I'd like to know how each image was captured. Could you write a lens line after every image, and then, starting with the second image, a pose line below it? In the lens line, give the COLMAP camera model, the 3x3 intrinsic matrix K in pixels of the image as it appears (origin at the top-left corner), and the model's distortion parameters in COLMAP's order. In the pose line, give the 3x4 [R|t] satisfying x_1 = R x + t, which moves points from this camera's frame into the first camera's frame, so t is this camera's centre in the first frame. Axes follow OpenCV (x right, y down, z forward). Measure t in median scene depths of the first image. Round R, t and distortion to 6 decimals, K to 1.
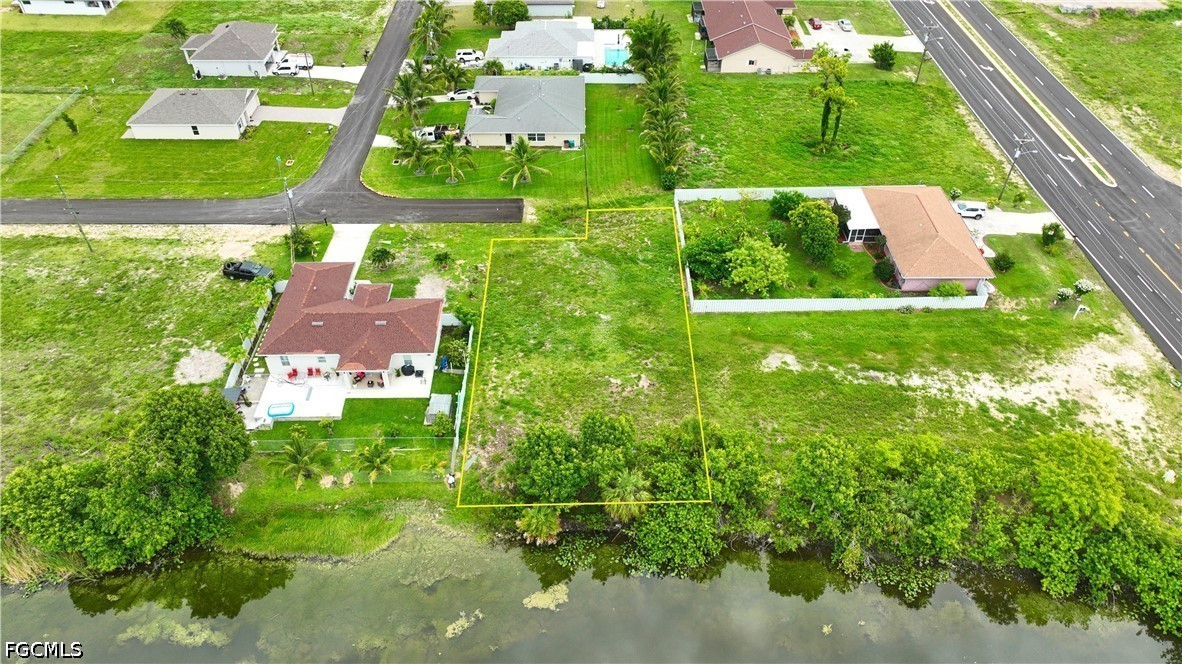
lens RADIAL K [[832.4, 0, 594.2], [0, 832.4, 332.6], [0, 0, 1]] dist [0.007271, 0.005869]
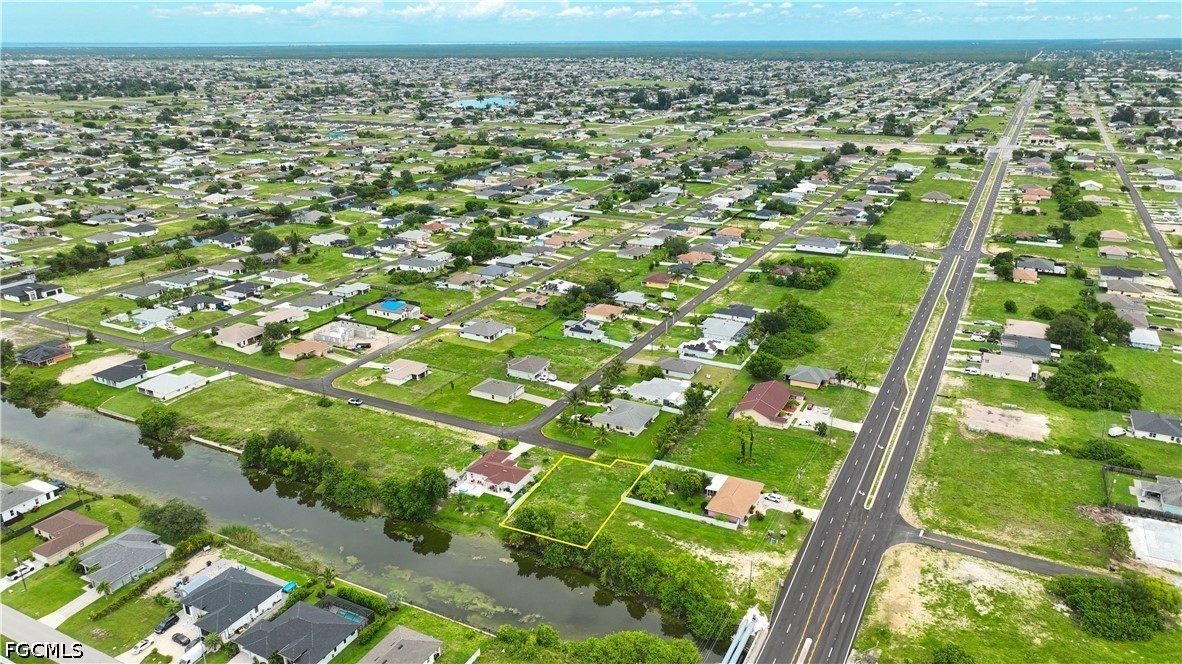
lens RADIAL K [[832.4, 0, 594.2], [0, 832.4, 332.6], [0, 0, 1]] dist [0.007271, 0.005869]
pose [[0.883658, 0.149582, -0.443593, 0.876755], [-0.301925, 0.906264, -0.295851, 0.226470], [0.357758, 0.395363, 0.845989, -1.070192]]
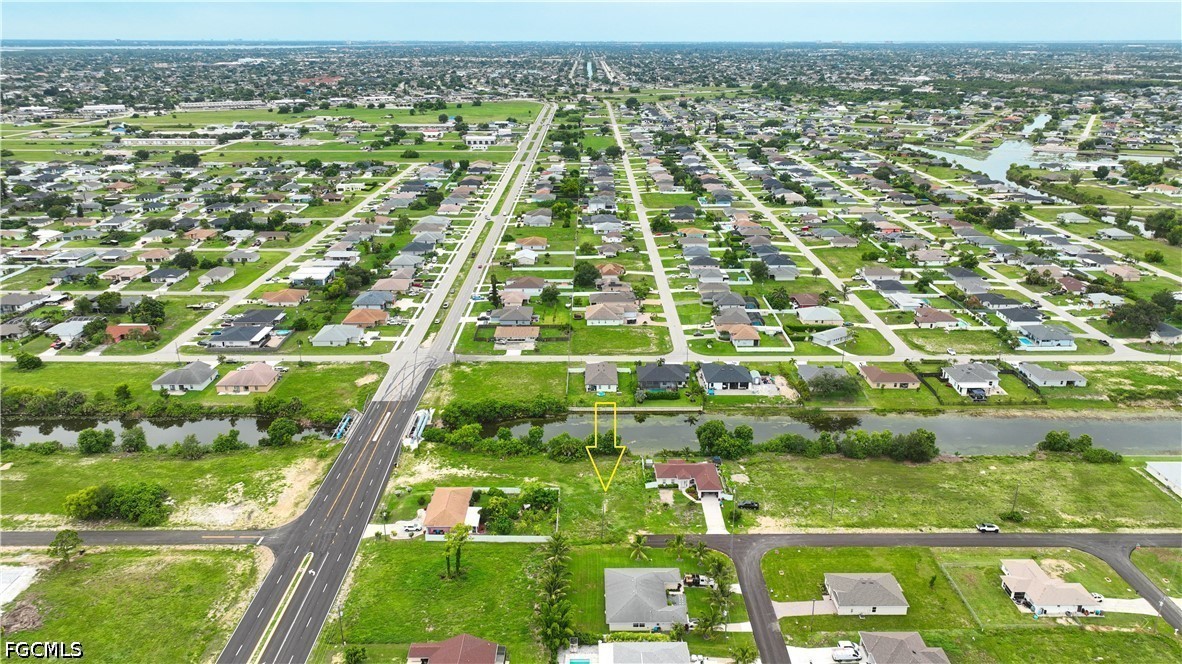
lens RADIAL K [[832.4, 0, 594.2], [0, 832.4, 332.6], [0, 0, 1]] dist [0.007271, 0.005869]
pose [[-0.999982, -0.005473, 0.002307, 0.008812], [-0.000658, 0.488093, 0.872791, -2.011473], [-0.005903, 0.872775, -0.488088, 1.485501]]
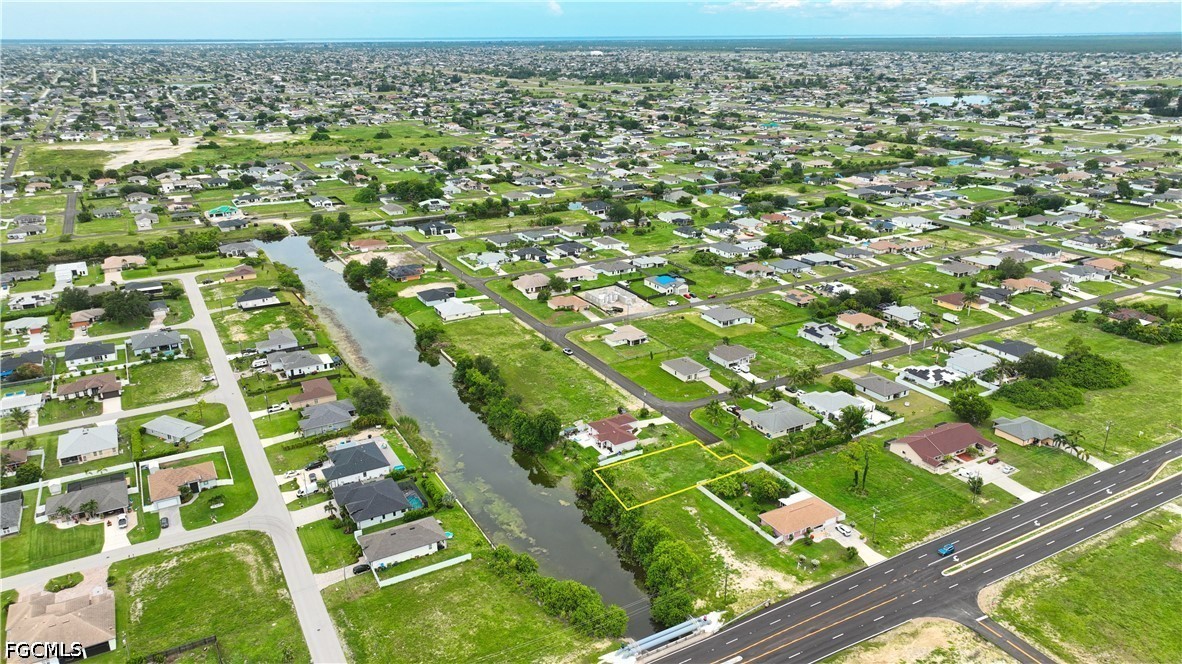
lens RADIAL K [[832.4, 0, 594.2], [0, 832.4, 332.6], [0, 0, 1]] dist [0.007271, 0.005869]
pose [[0.480699, 0.291626, -0.826972, 1.572649], [-0.570926, 0.819889, -0.042738, -0.102391], [0.665562, 0.492684, 0.560616, -0.689377]]
